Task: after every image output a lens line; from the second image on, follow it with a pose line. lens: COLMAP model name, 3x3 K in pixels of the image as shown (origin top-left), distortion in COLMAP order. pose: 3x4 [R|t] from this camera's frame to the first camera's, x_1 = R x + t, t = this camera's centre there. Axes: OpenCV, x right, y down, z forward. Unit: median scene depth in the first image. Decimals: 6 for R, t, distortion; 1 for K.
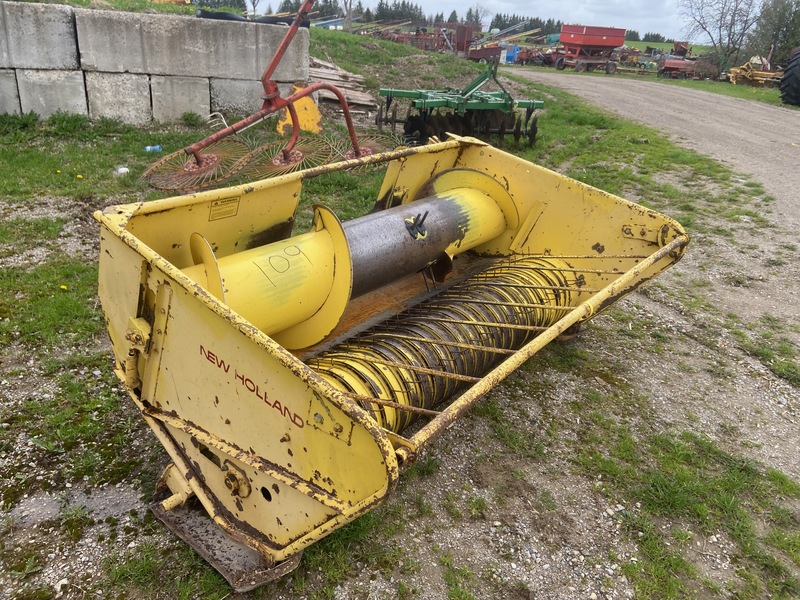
lens RADIAL K [[598.3, 0, 401.3], [0, 598.3, 287.1], [0, 0, 1]] dist [0.109605, -0.145232]
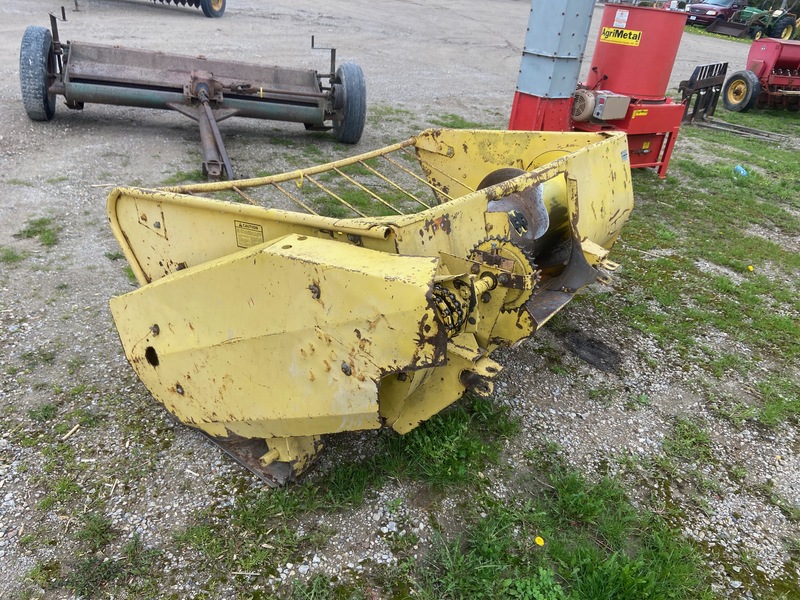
lens RADIAL K [[605.7, 0, 395.3], [0, 605.7, 295.5], [0, 0, 1]] dist [0.135440, -0.174388]
pose [[-0.984480, -0.107150, -0.138989, 0.196084], [-0.175488, 0.609118, 0.773421, -0.682401], [0.001788, 0.785808, -0.618468, 1.568750]]
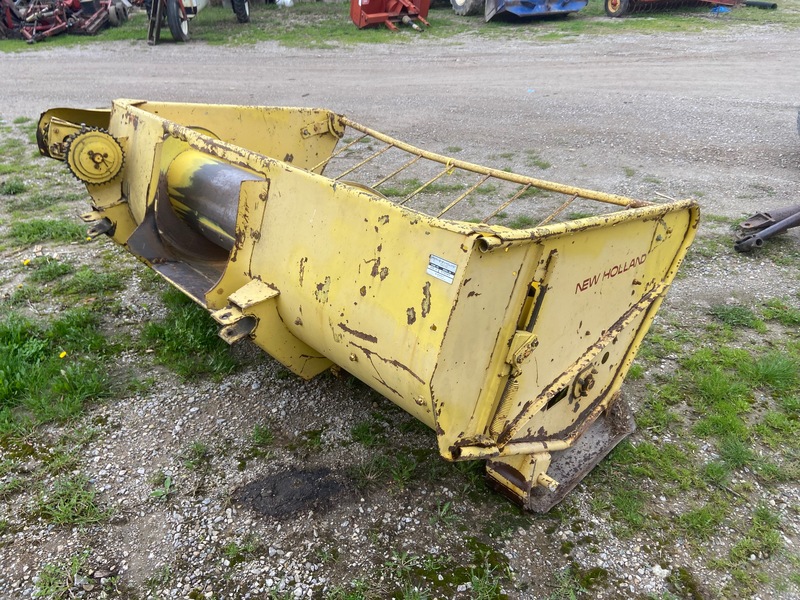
lens RADIAL K [[608.3, 0, 394.2], [0, 608.3, 286.9], [0, 0, 1]] dist [0.127113, -0.157765]
pose [[0.126048, -0.511229, 0.850151, -0.764766], [0.428202, 0.801077, 0.418232, -0.281356], [-0.894849, 0.311320, 0.319884, 0.584995]]
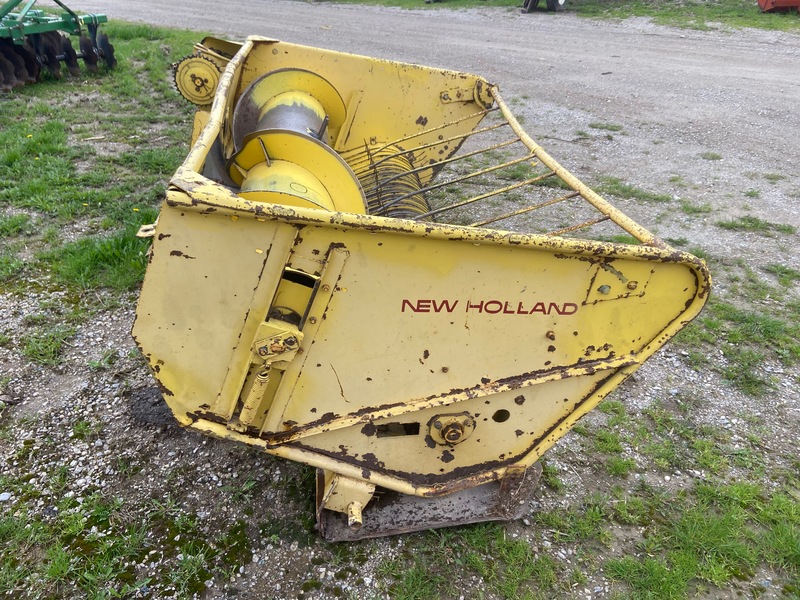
lens RADIAL K [[605.7, 0, 395.3], [0, 605.7, 295.5], [0, 0, 1]] dist [0.135440, -0.174388]
pose [[0.680071, -0.412569, 0.606044, -0.514080], [0.331919, 0.910328, 0.247251, -0.071325], [-0.653707, 0.033010, 0.756027, 0.241450]]
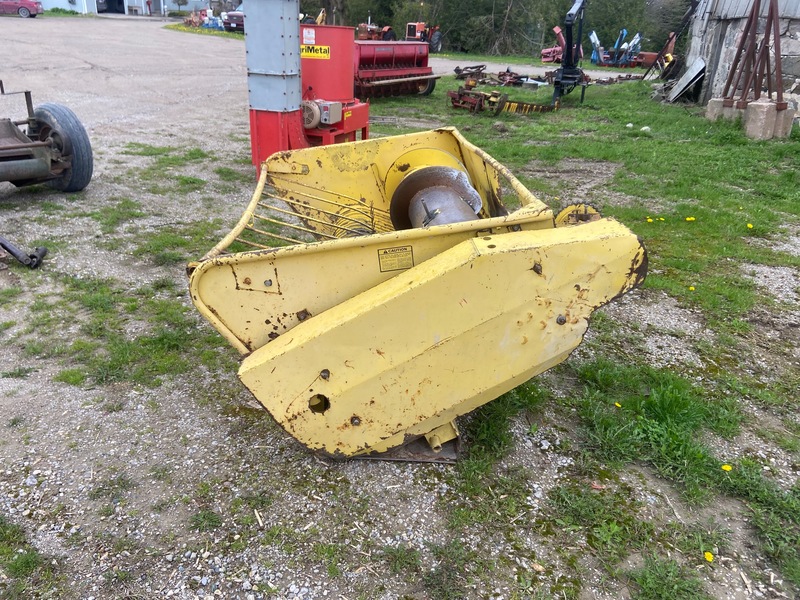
lens RADIAL K [[605.7, 0, 395.3], [0, 605.7, 295.5], [0, 0, 1]] dist [0.135440, -0.174388]
pose [[-0.712663, 0.189660, -0.675382, 0.786918], [-0.370932, 0.715280, 0.592271, -0.587847], [0.595417, 0.672610, -0.439402, 1.463182]]
